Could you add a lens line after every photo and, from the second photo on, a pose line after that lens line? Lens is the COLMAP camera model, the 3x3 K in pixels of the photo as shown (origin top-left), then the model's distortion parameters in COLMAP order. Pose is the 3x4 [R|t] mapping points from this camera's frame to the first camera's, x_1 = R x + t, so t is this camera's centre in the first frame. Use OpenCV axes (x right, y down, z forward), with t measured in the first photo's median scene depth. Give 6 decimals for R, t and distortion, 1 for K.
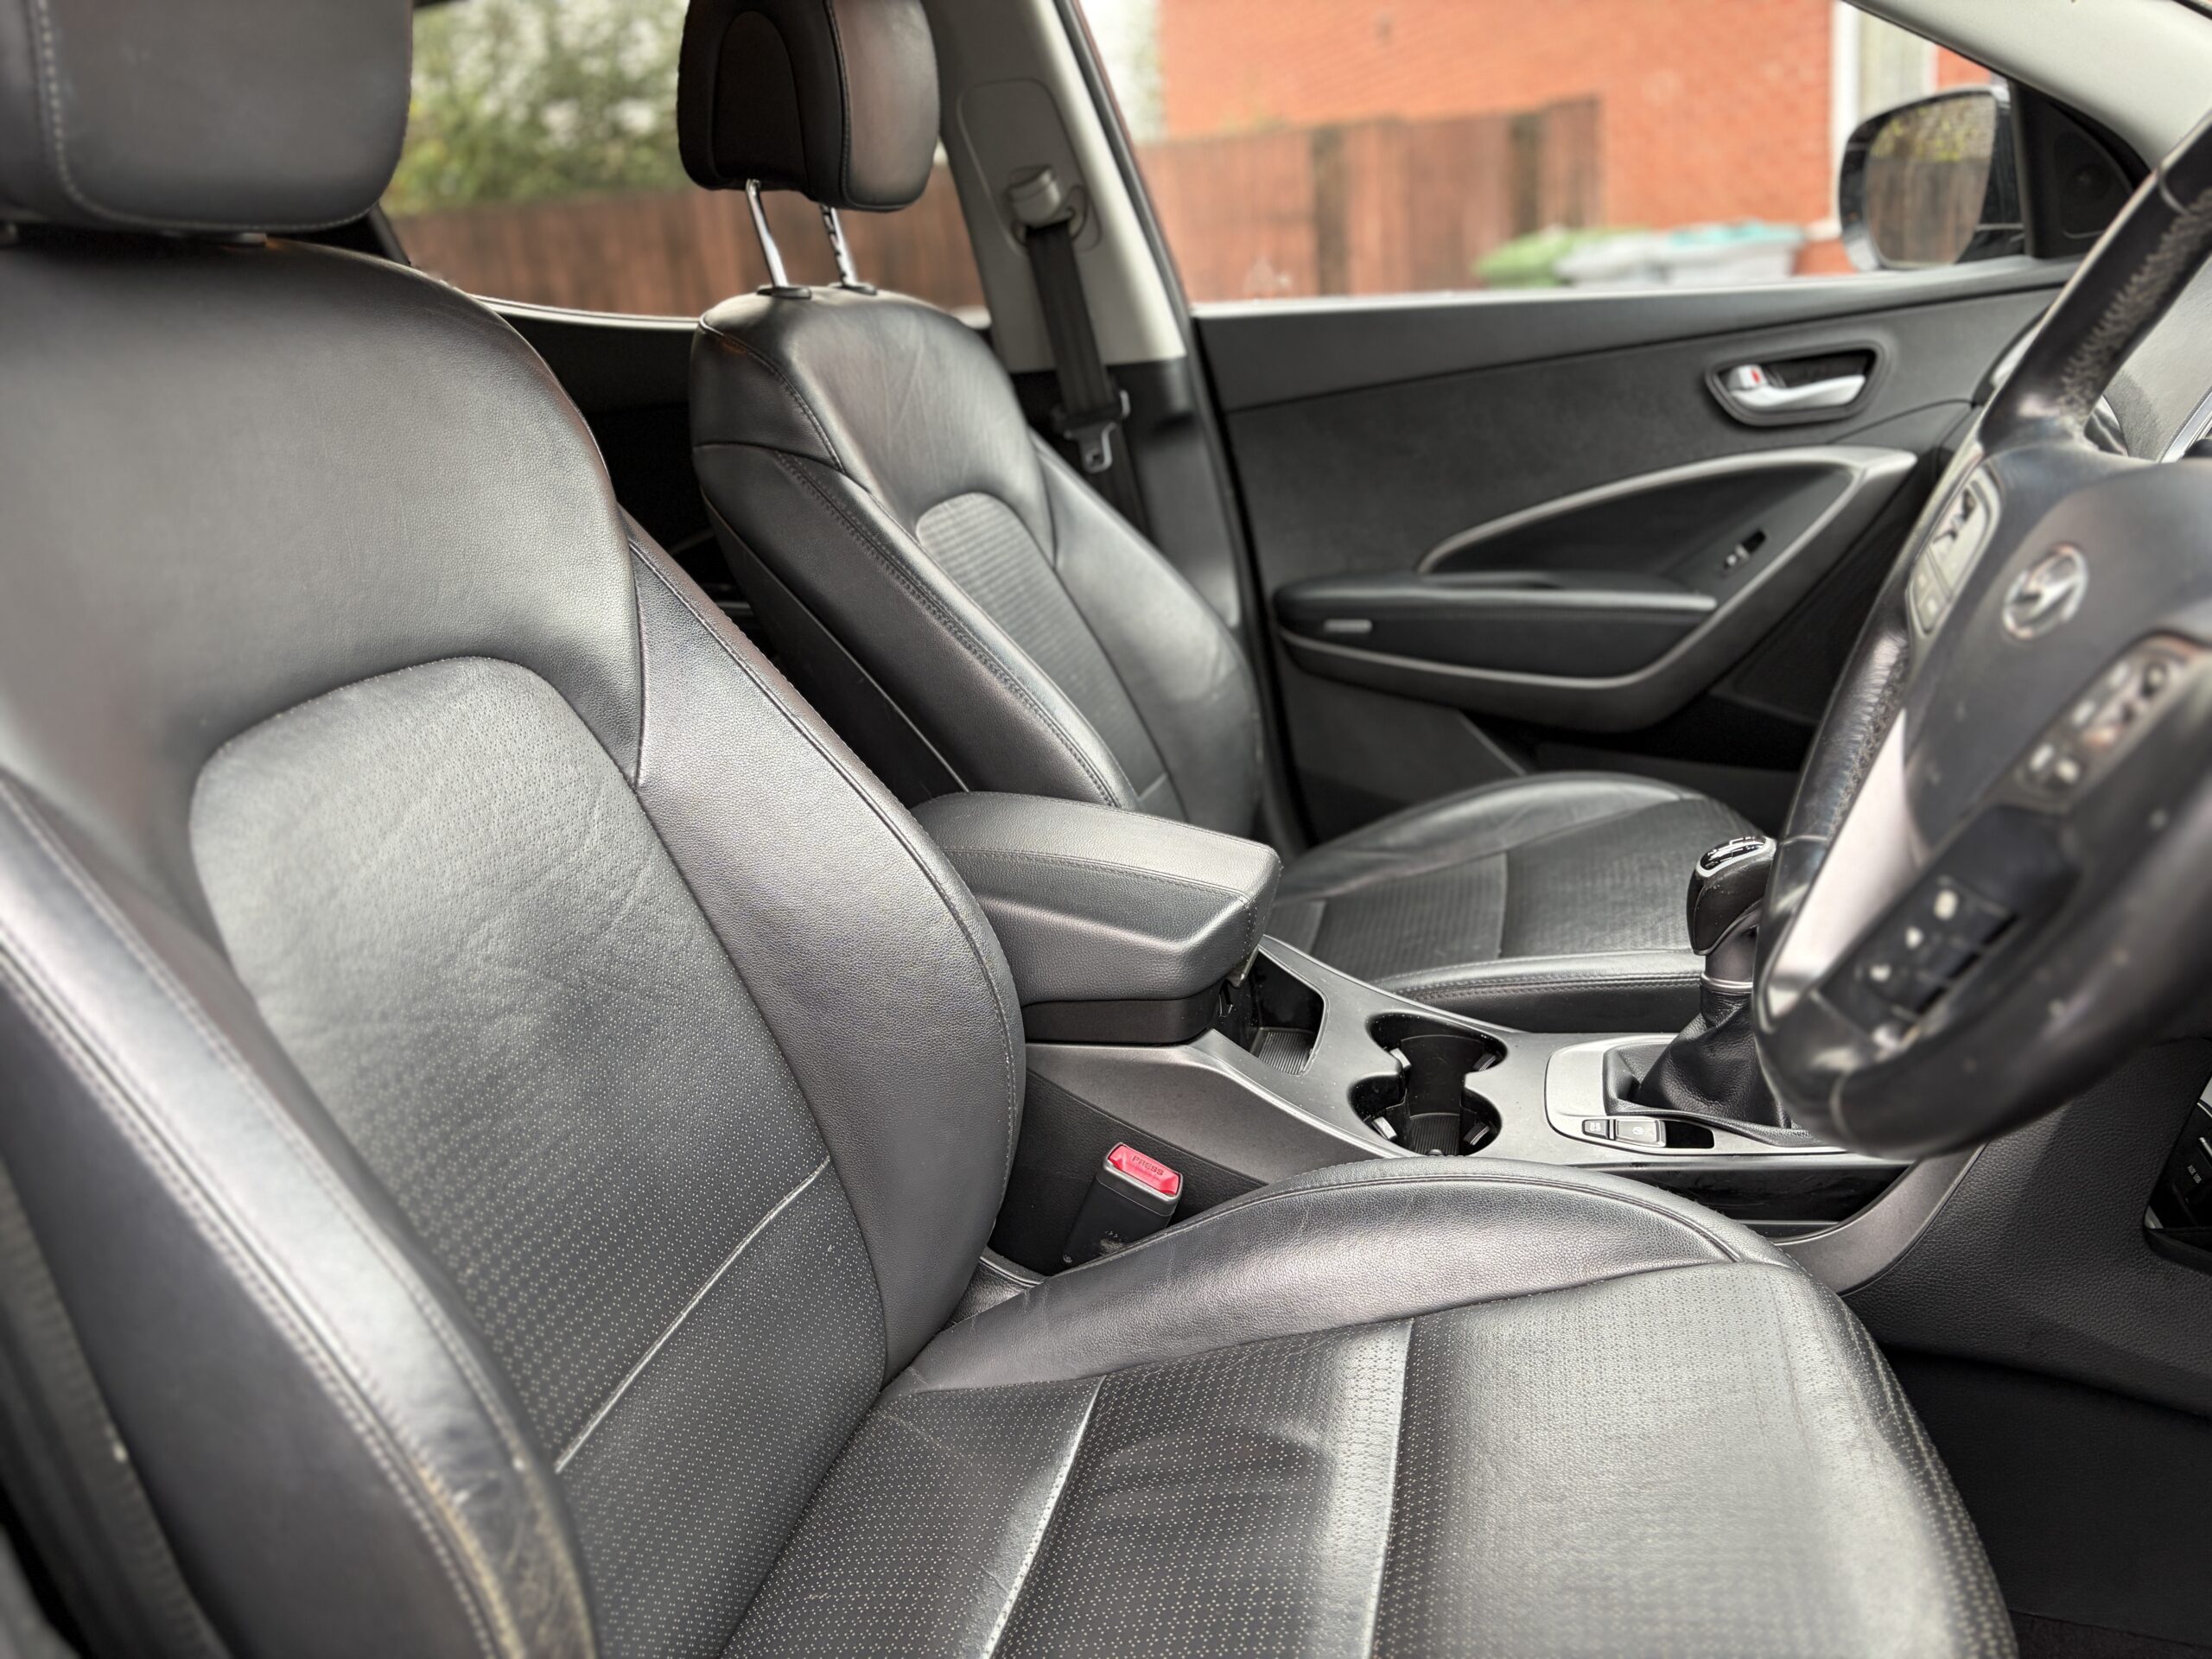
lens RADIAL K [[1716.4, 0, 1097.7], [0, 1716.4, 831.2], [0, 0, 1]] dist [0.013937, -0.039178]
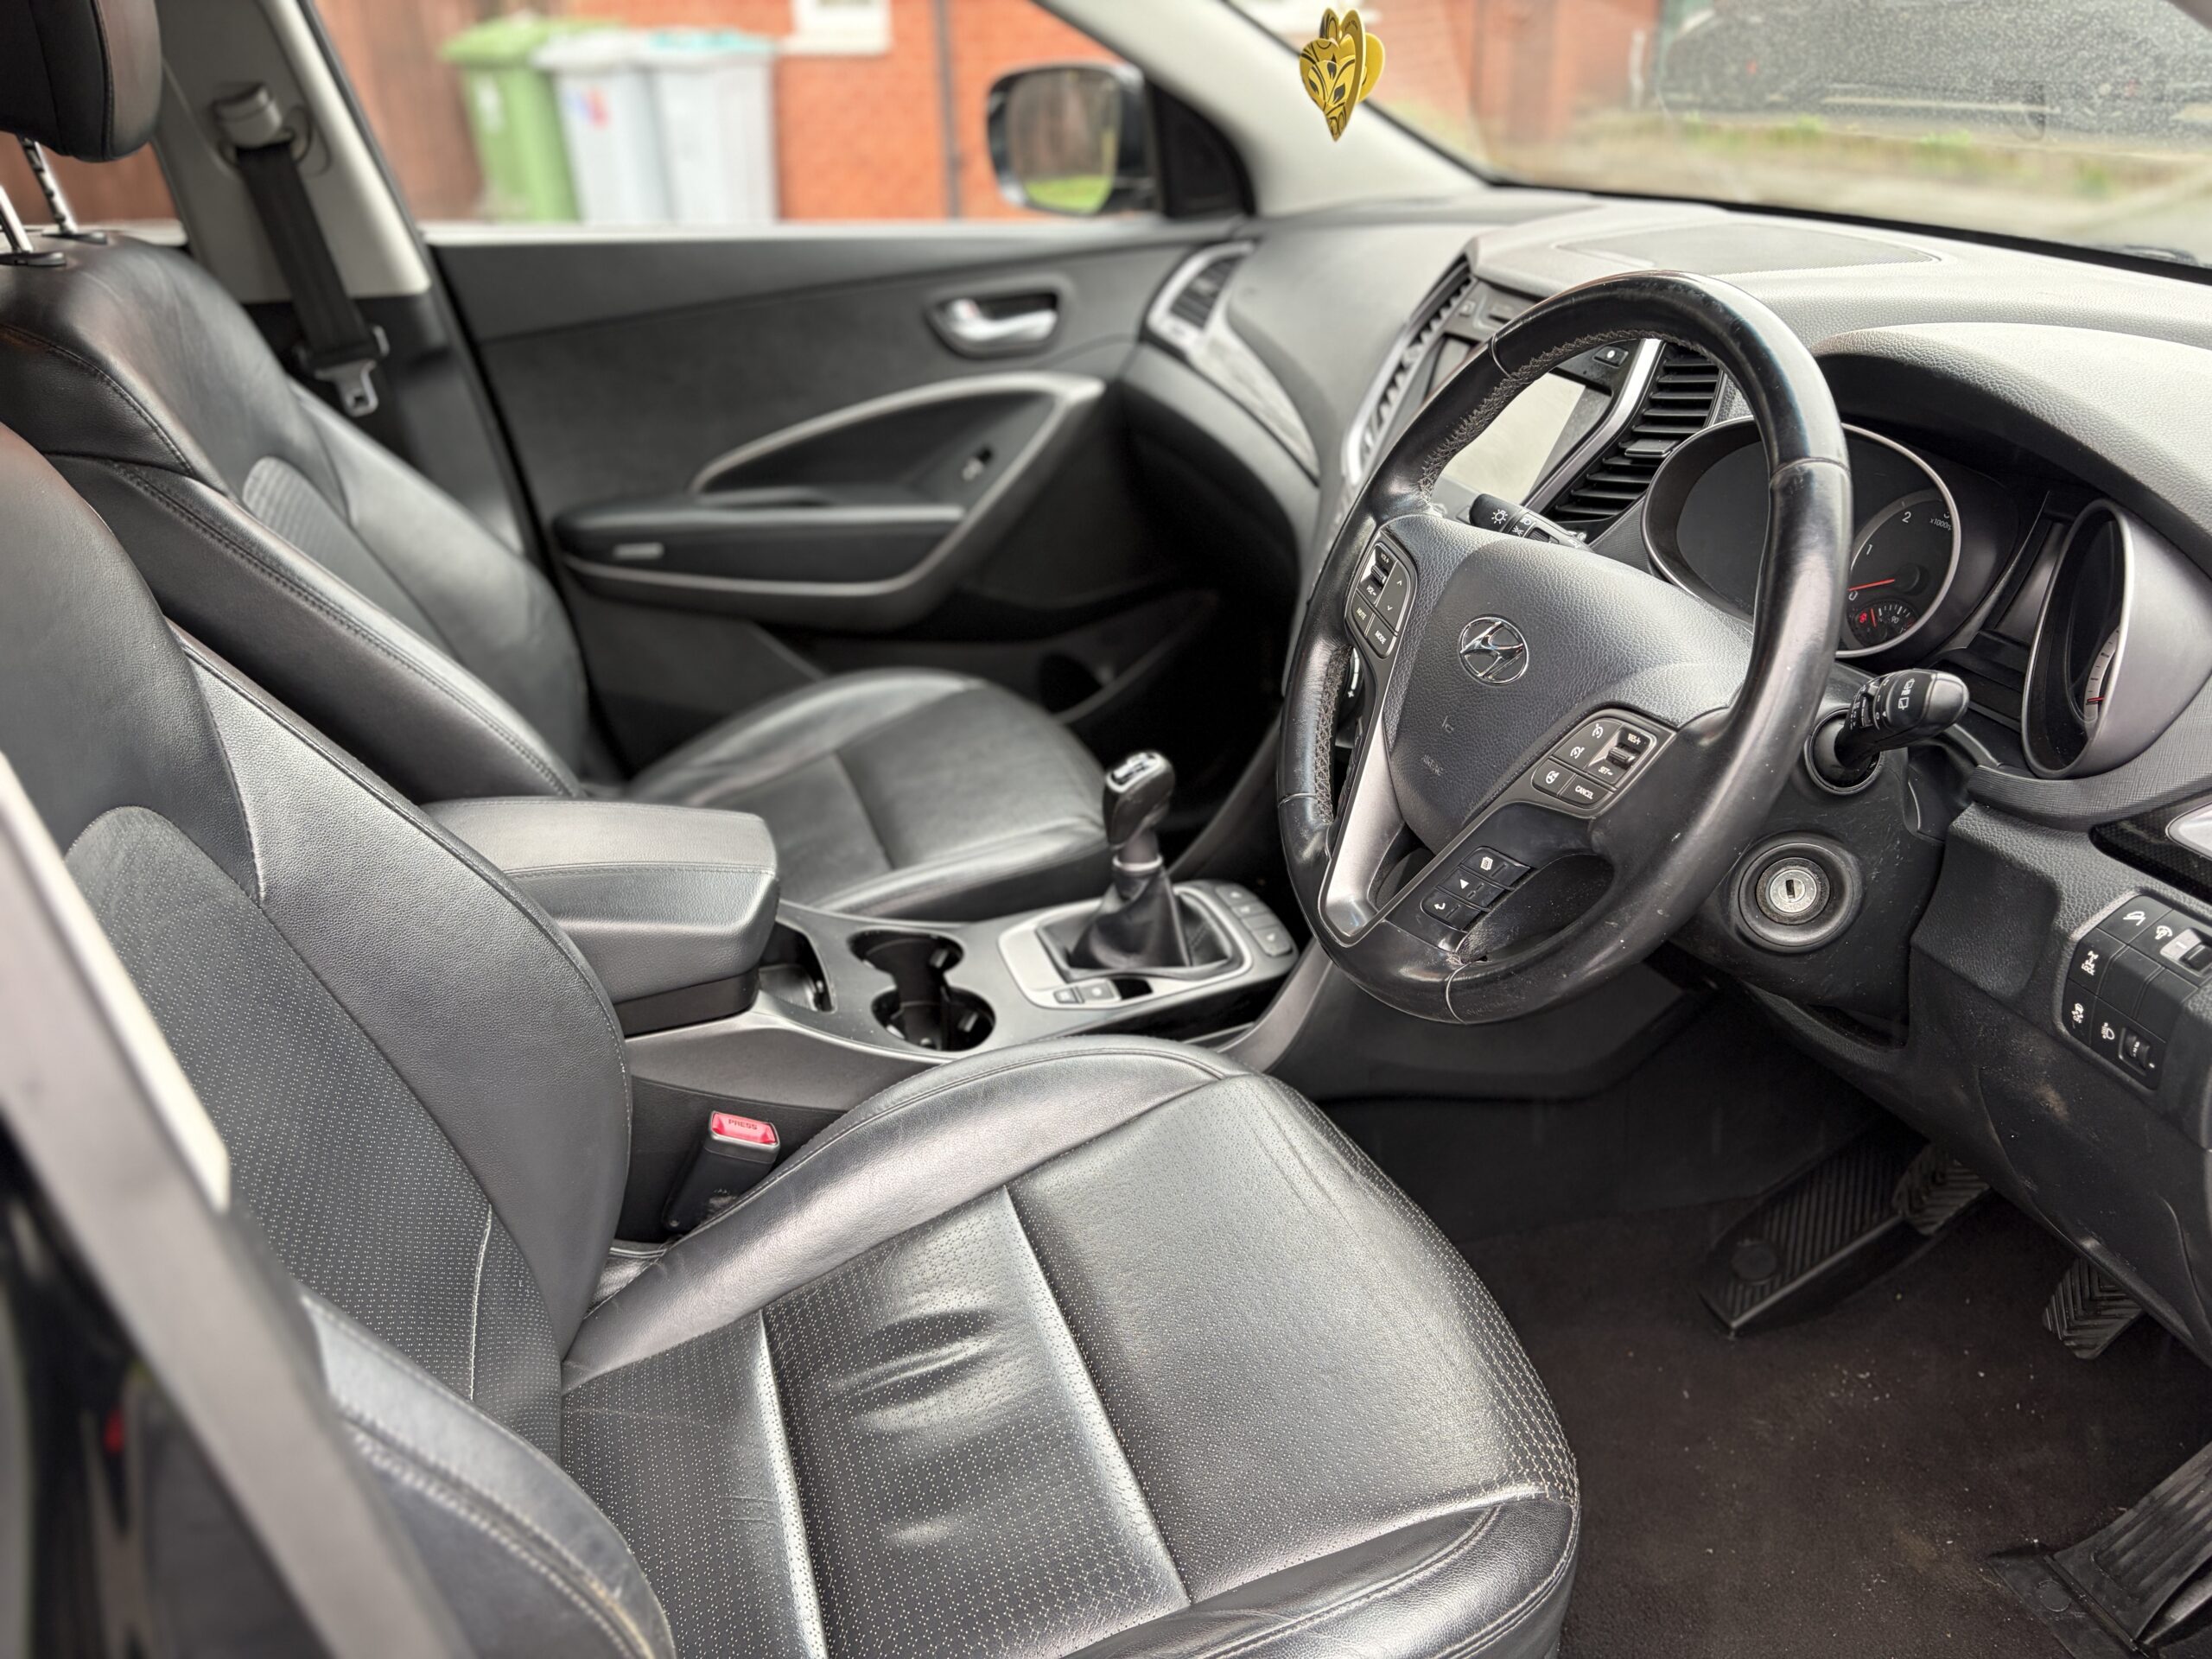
lens RADIAL K [[1824.3, 0, 1107.2], [0, 1824.3, 789.9], [0, 0, 1]] dist [0.001767, -0.107622]
pose [[0.799204, -0.175275, 0.574936, -0.306997], [0.101149, 0.982115, 0.158802, -0.133754], [-0.592487, -0.068761, 0.802640, -0.065349]]
